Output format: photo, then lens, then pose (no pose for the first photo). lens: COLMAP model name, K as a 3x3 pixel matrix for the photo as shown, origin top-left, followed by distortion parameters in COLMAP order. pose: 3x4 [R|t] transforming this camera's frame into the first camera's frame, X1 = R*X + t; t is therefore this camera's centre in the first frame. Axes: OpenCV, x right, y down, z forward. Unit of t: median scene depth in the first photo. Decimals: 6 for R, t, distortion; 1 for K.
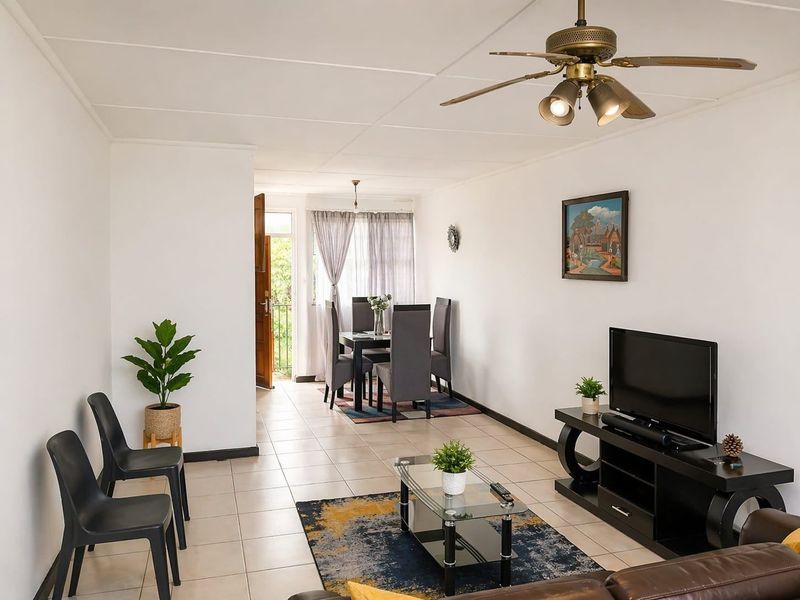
lens RADIAL K [[631.8, 0, 400.0], [0, 631.8, 300.0], [0, 0, 1]] dist [0.000558, -0.007336]
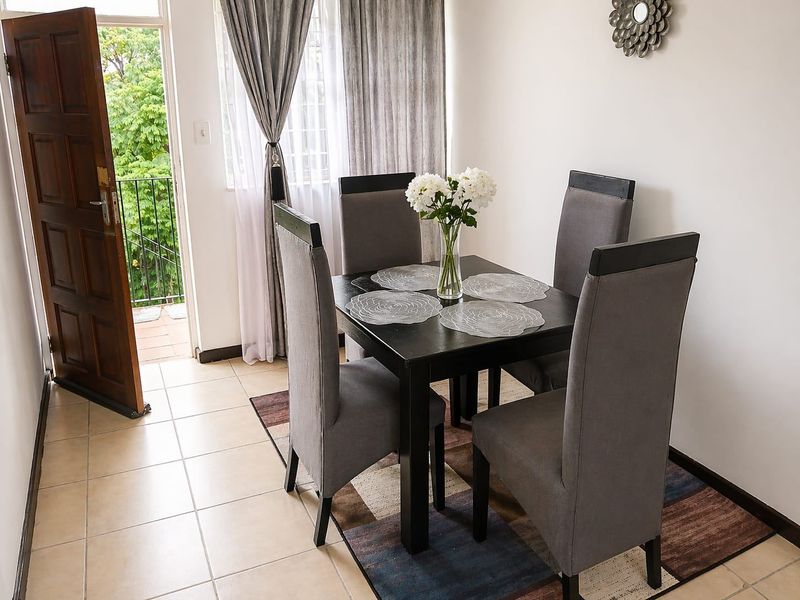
lens RADIAL K [[631.3, 0, 400.0], [0, 631.3, 300.0], [0, 0, 1]] dist [0.002116, -0.000833]
pose [[0.988952, -0.047331, 0.140475, -0.100781], [0.014561, 0.974089, 0.225696, -0.018567], [-0.147518, -0.221157, 0.964016, 0.663031]]
